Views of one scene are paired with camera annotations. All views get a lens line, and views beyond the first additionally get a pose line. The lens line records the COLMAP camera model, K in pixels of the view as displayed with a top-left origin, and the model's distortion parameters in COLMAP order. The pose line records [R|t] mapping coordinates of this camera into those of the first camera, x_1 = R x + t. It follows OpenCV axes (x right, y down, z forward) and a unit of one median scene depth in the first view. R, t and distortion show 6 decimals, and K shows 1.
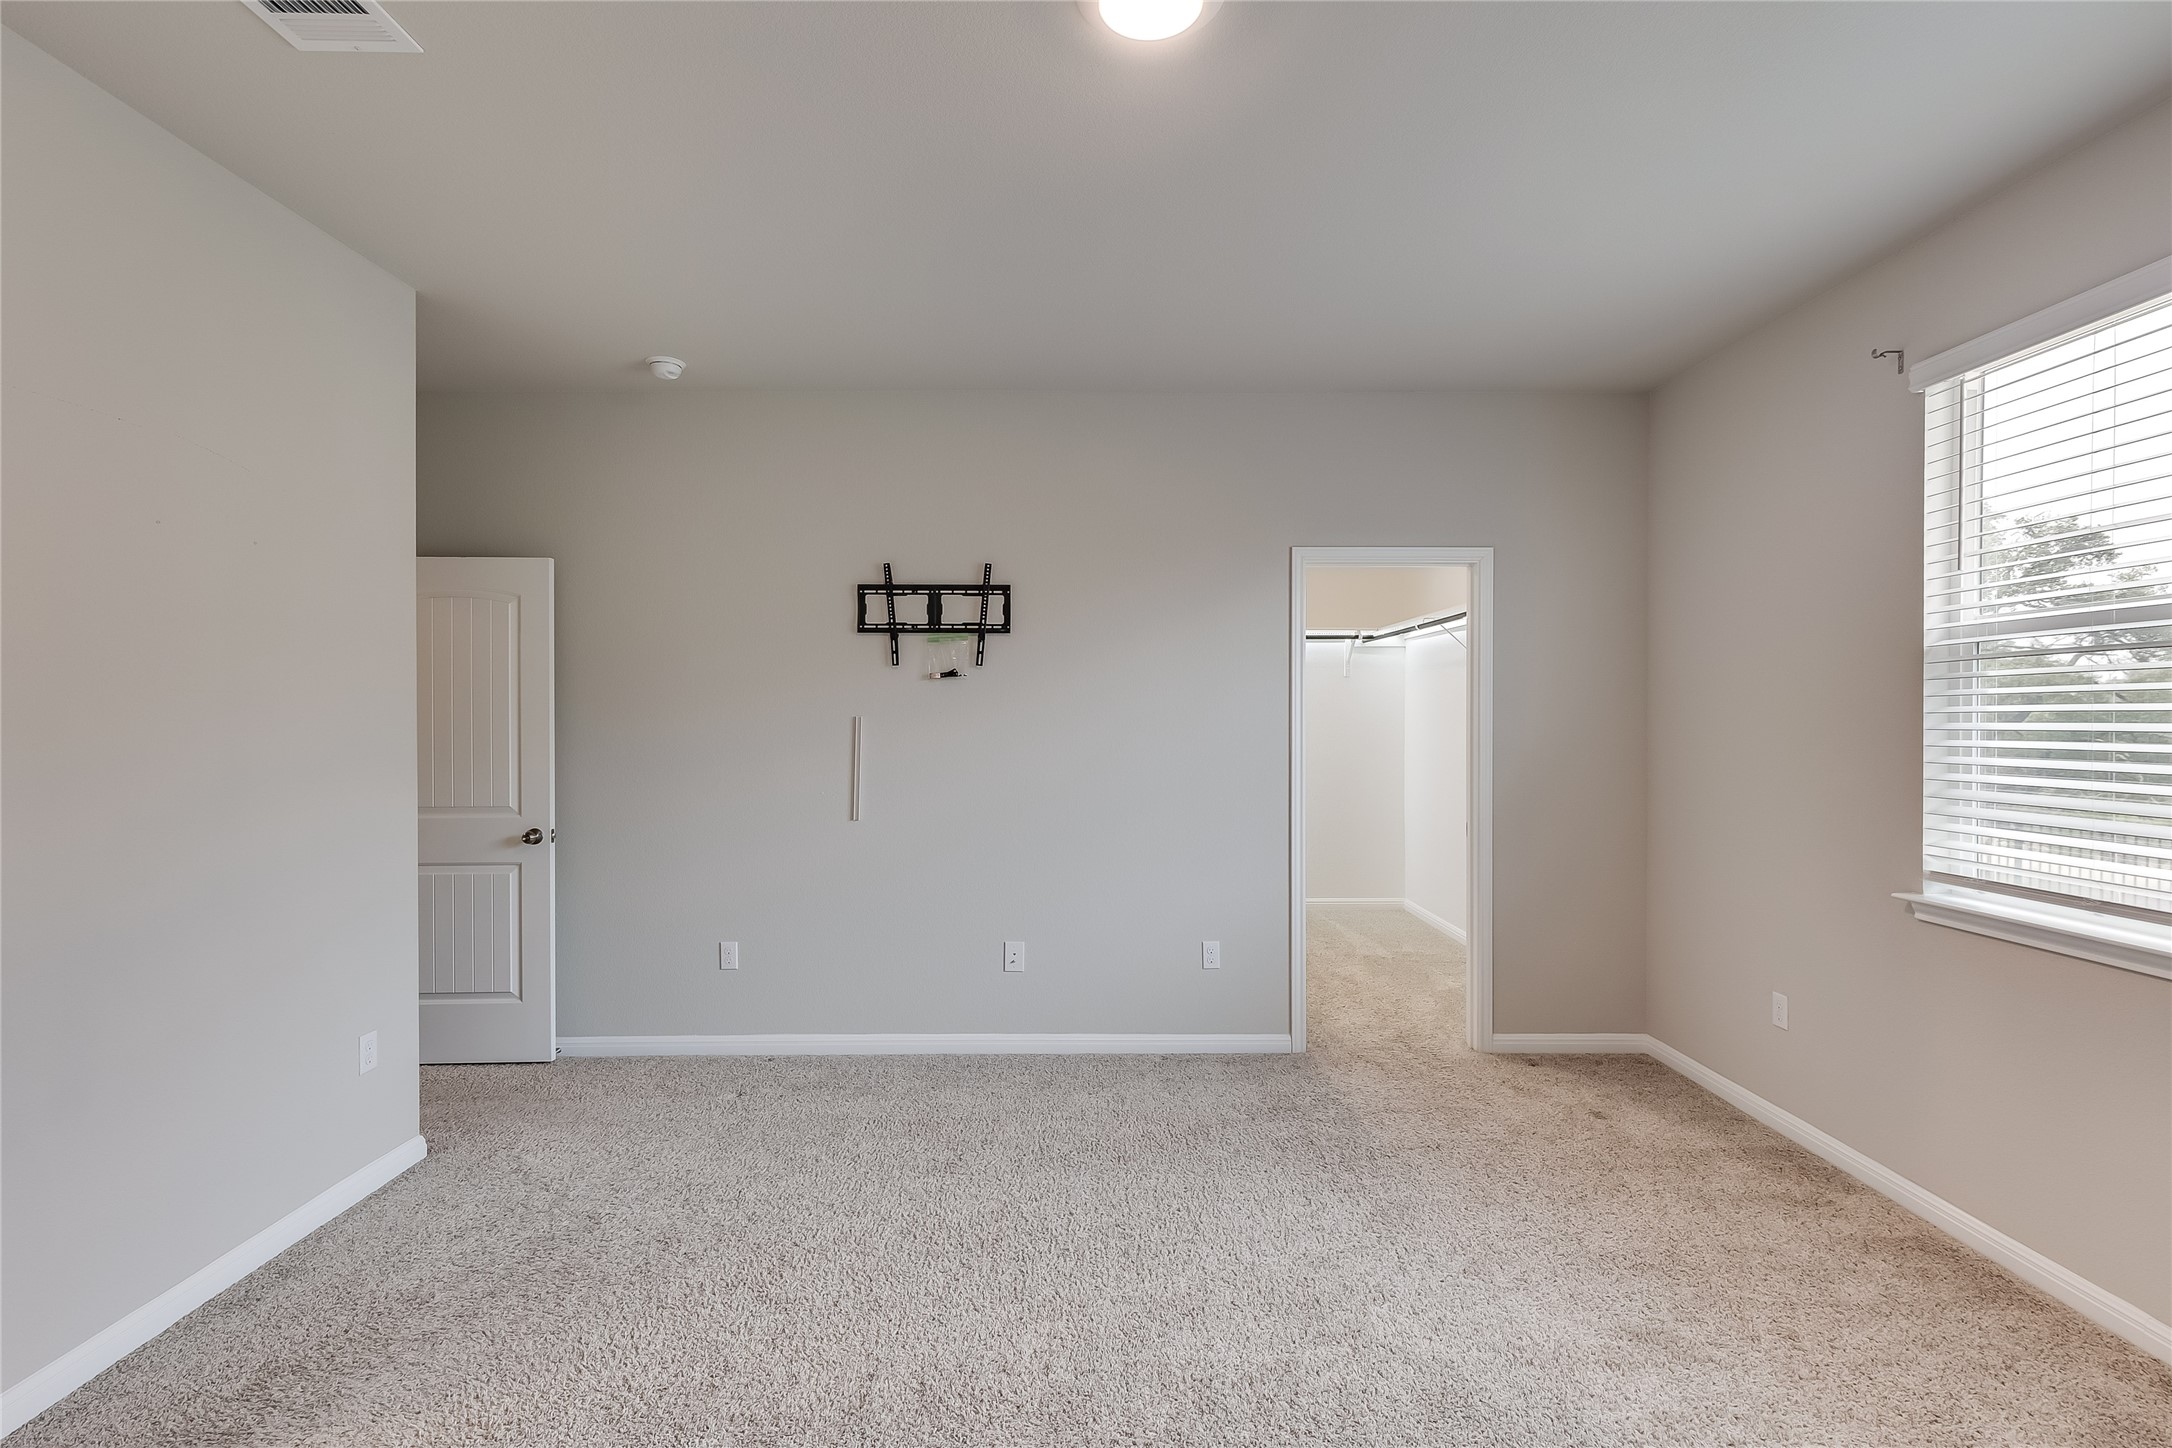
lens RADIAL K [[973.3, 0, 1092.7], [0, 973.3, 727.5], [0, 0, 1]] dist [0.004704, -0.000186]
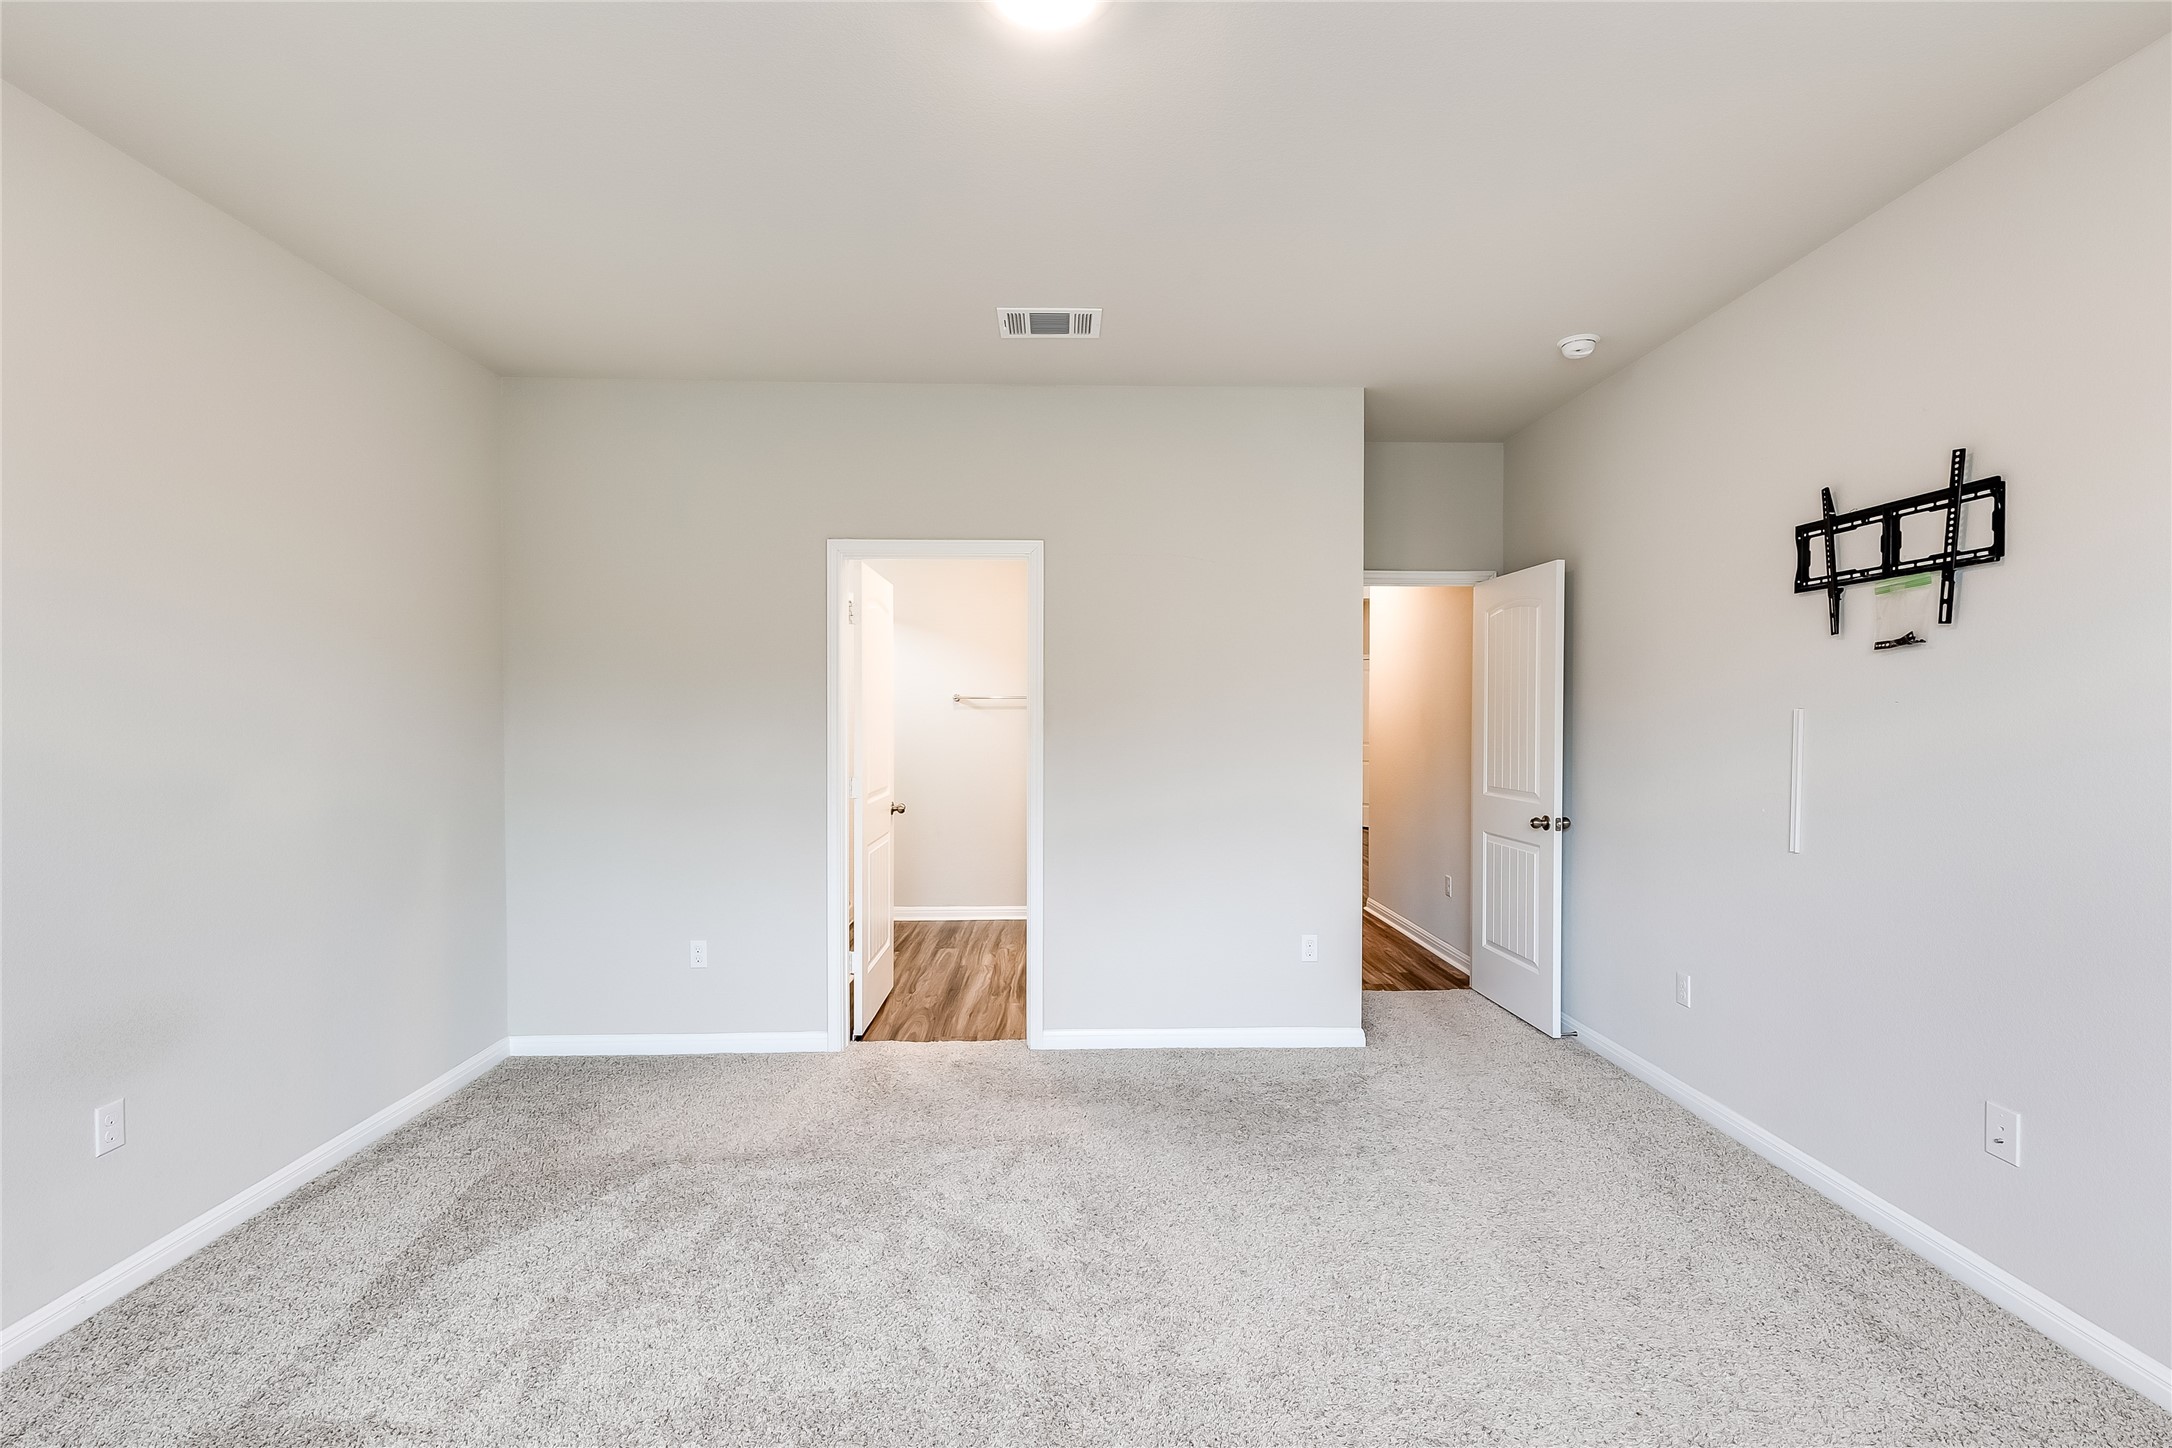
lens RADIAL K [[973.3, 0, 1087.8], [0, 973.3, 727.6], [0, 0, 1]] dist [0.004704, -0.000186]
pose [[0.024387, 0.014113, -0.999603, 0.472403], [-0.006917, 0.999879, 0.013948, -0.004100], [0.999679, 0.006574, 0.024481, 0.455845]]
